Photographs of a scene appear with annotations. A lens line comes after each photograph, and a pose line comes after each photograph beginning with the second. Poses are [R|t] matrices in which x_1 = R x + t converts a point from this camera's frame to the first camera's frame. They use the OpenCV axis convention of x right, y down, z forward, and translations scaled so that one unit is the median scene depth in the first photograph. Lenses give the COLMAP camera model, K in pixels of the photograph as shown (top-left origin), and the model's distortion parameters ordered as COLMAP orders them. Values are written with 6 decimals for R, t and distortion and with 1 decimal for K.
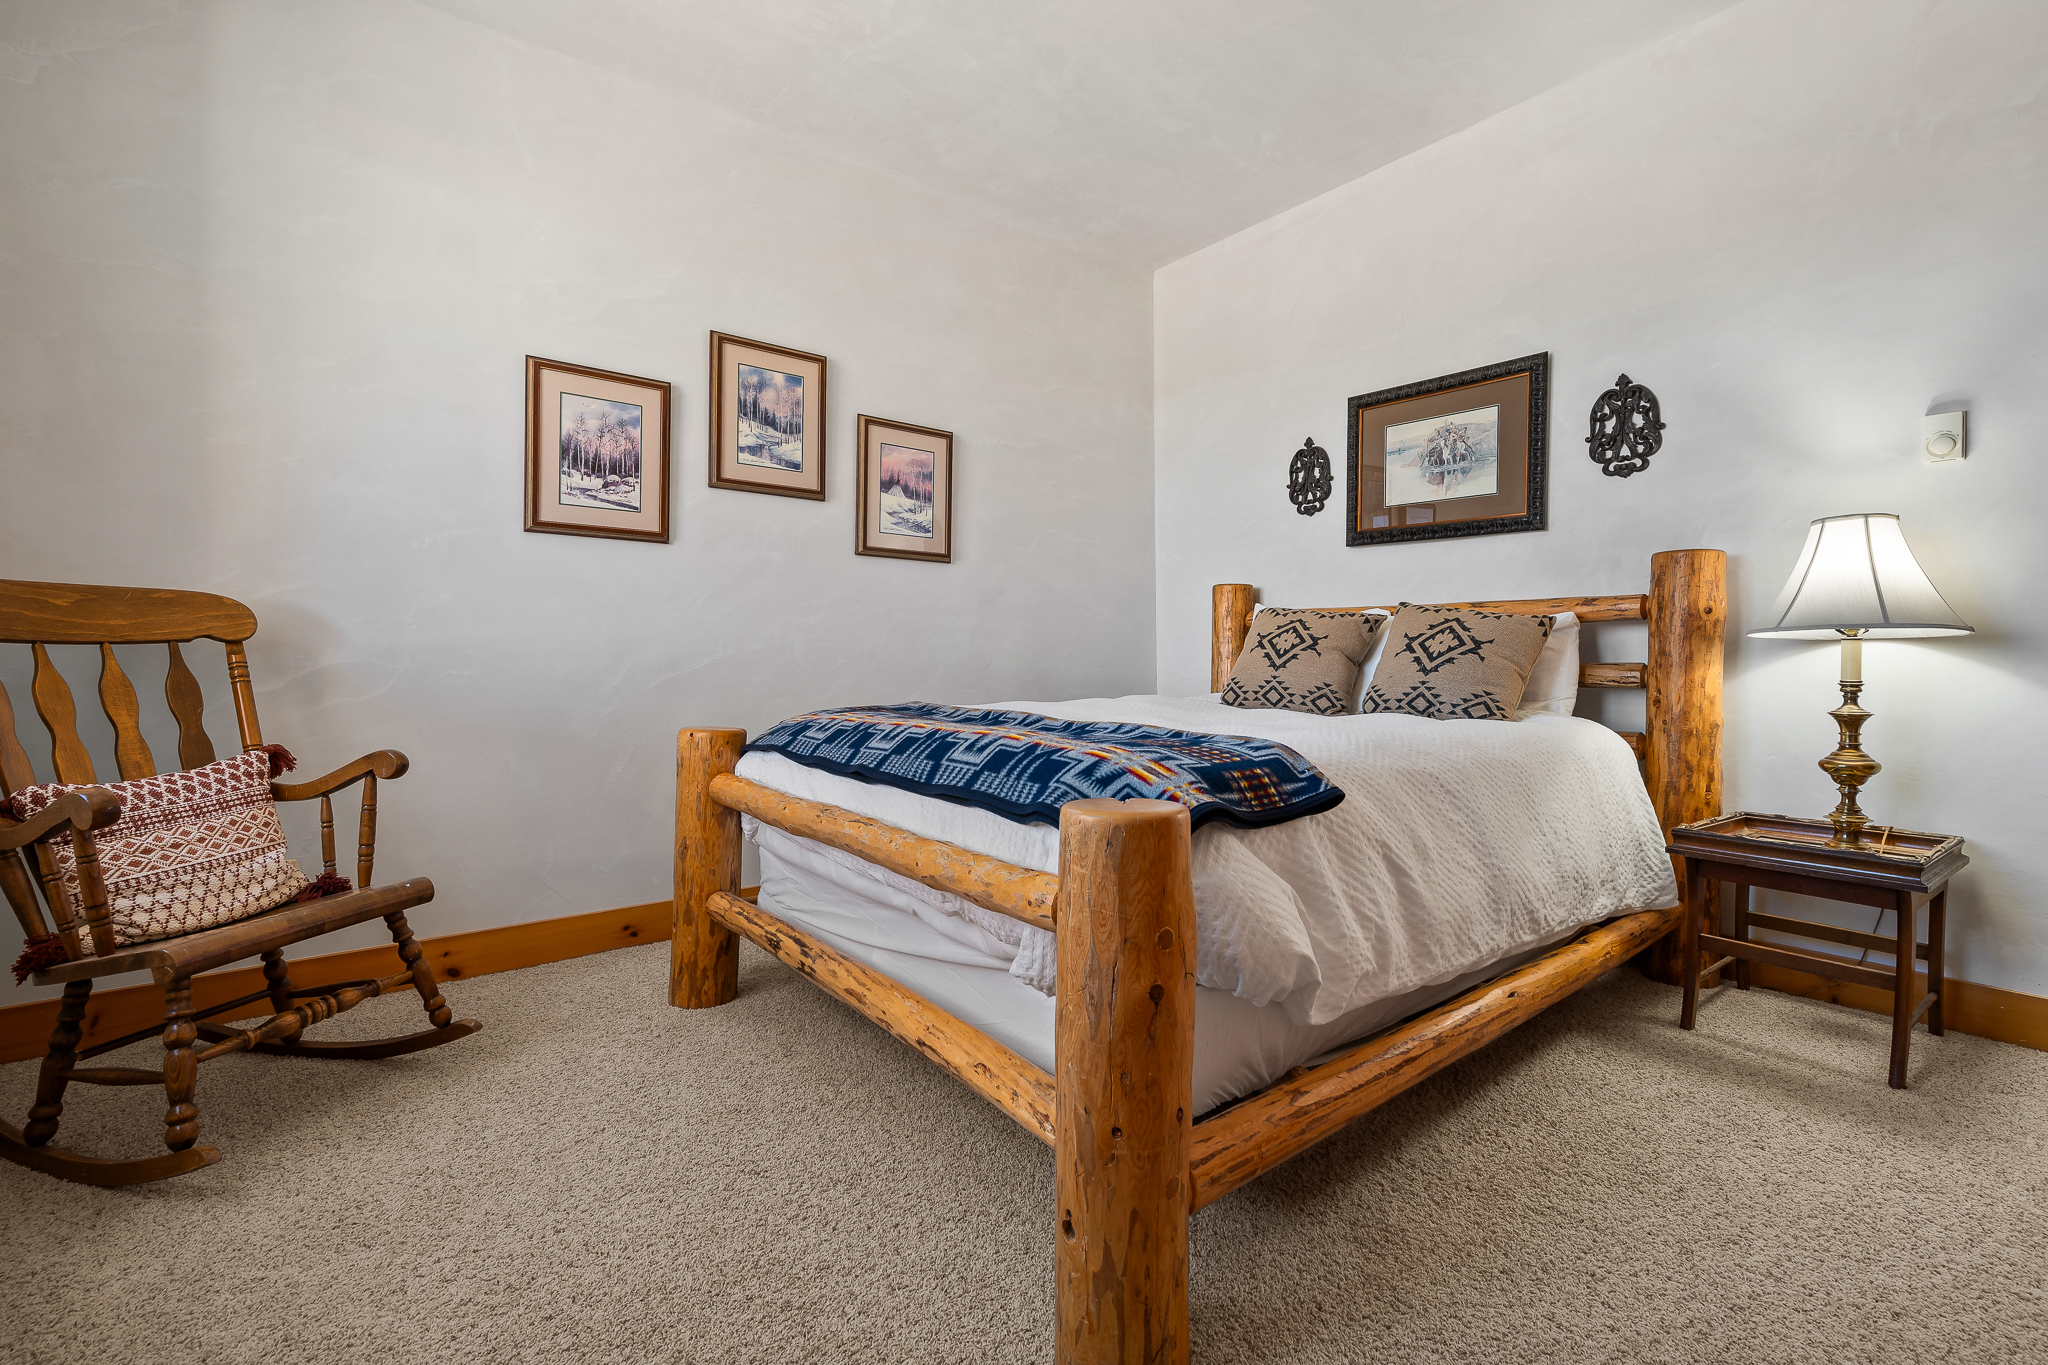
lens RADIAL K [[917.0, 0, 1024.0], [0, 917.0, 682.5], [0, 0, 1]] dist [0.000989, 0.000318]
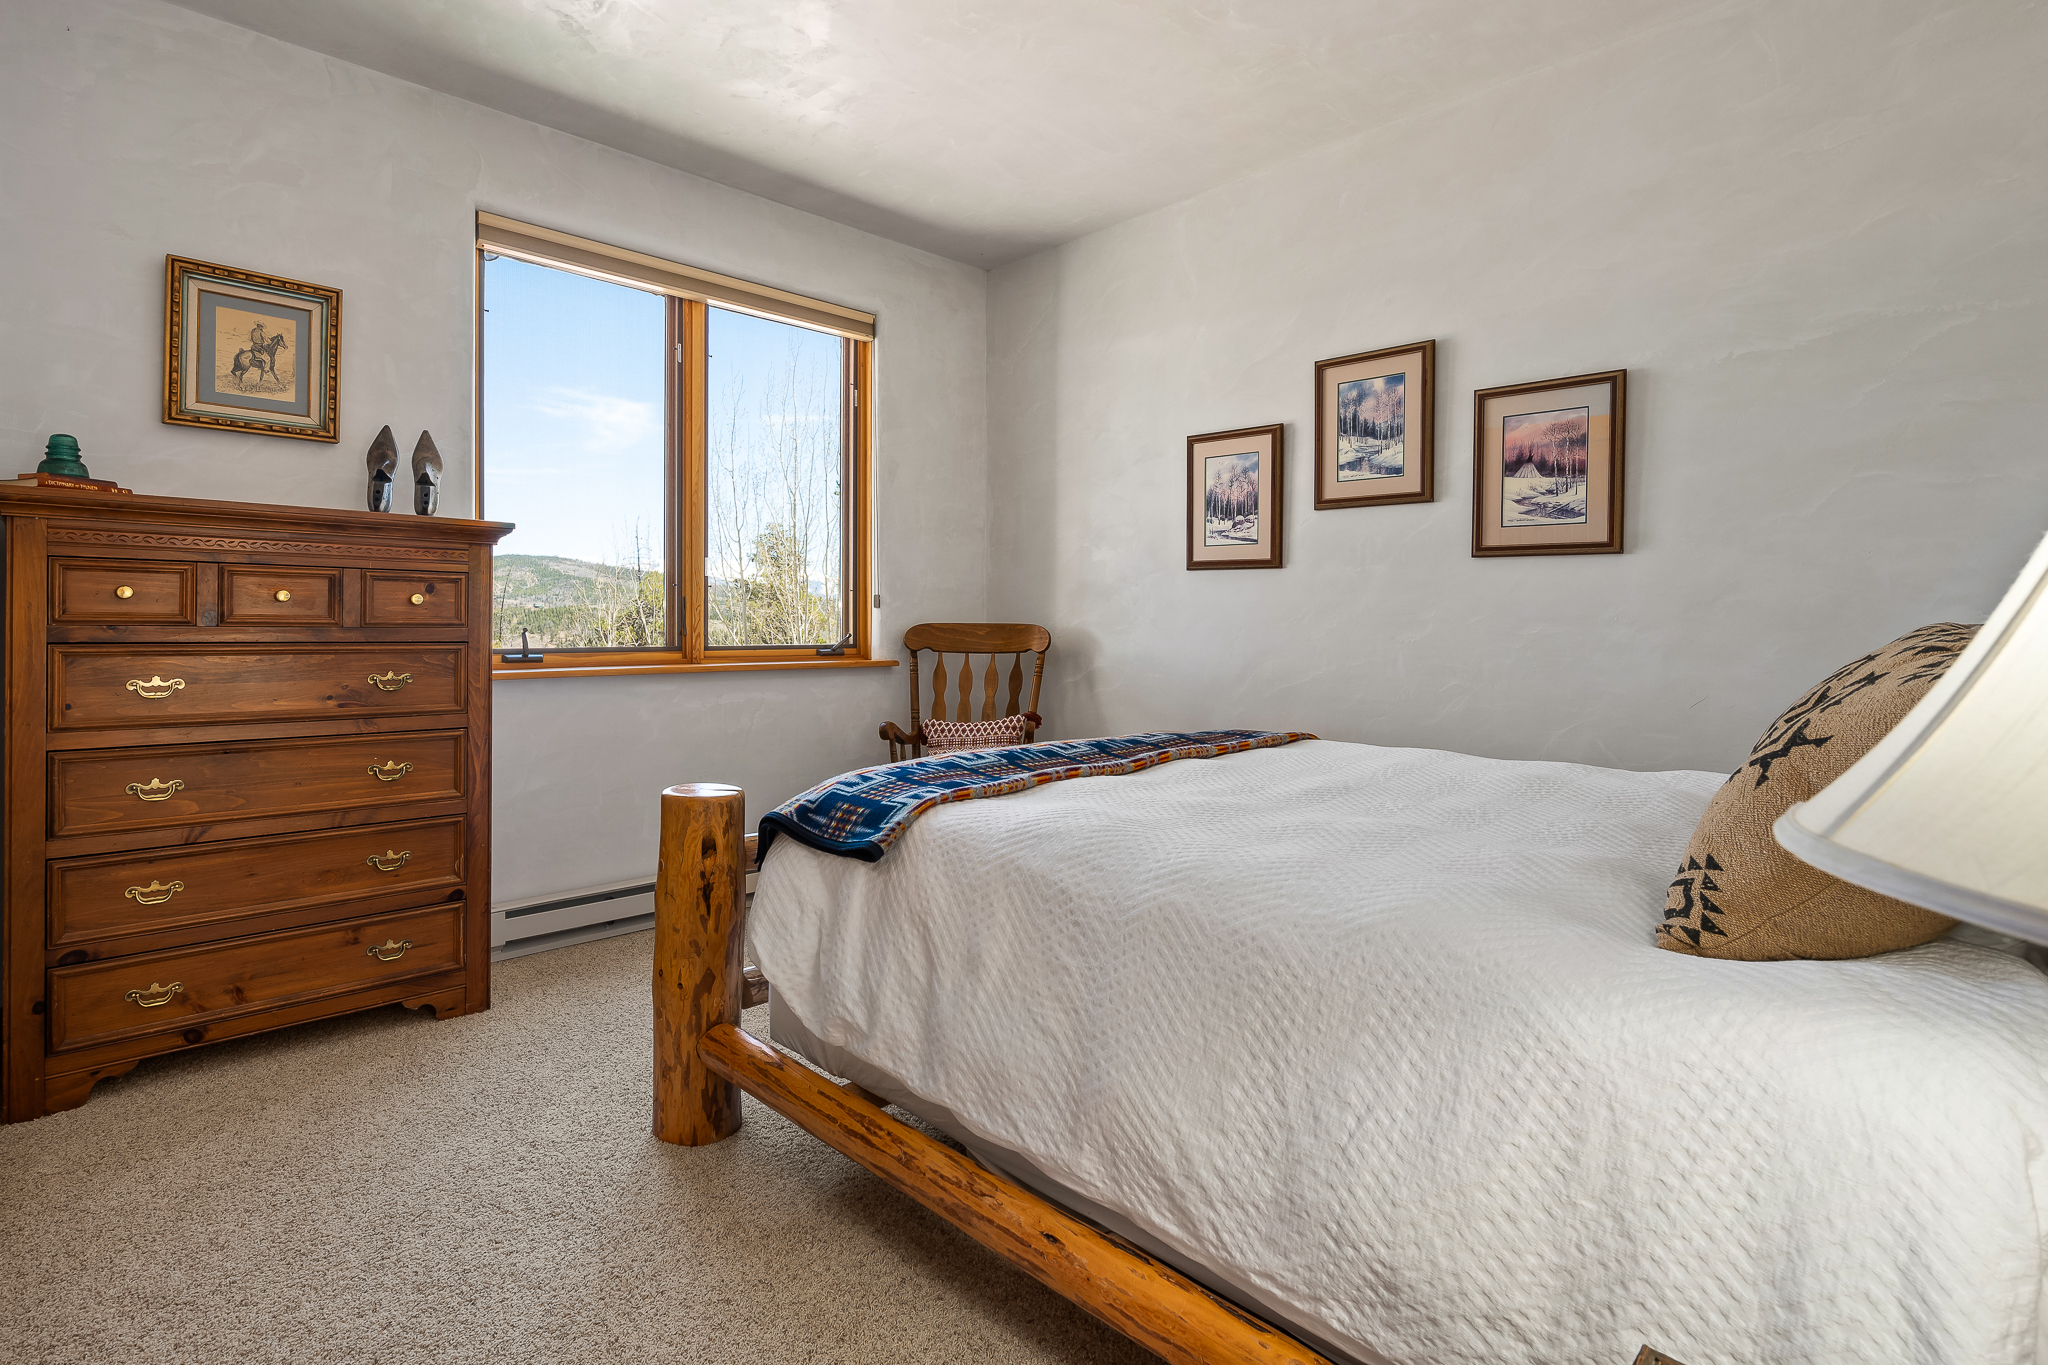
lens RADIAL K [[1009.5, 0, 1022.4], [0, 1009.5, 647.7], [0, 0, 1]] dist [-0.000389, -0.000315]
pose [[0.106621, 0.018147, -0.994134, 0.756843], [-0.045293, 0.998884, 0.013376, -0.055248], [0.993268, 0.043601, 0.107324, 0.539786]]
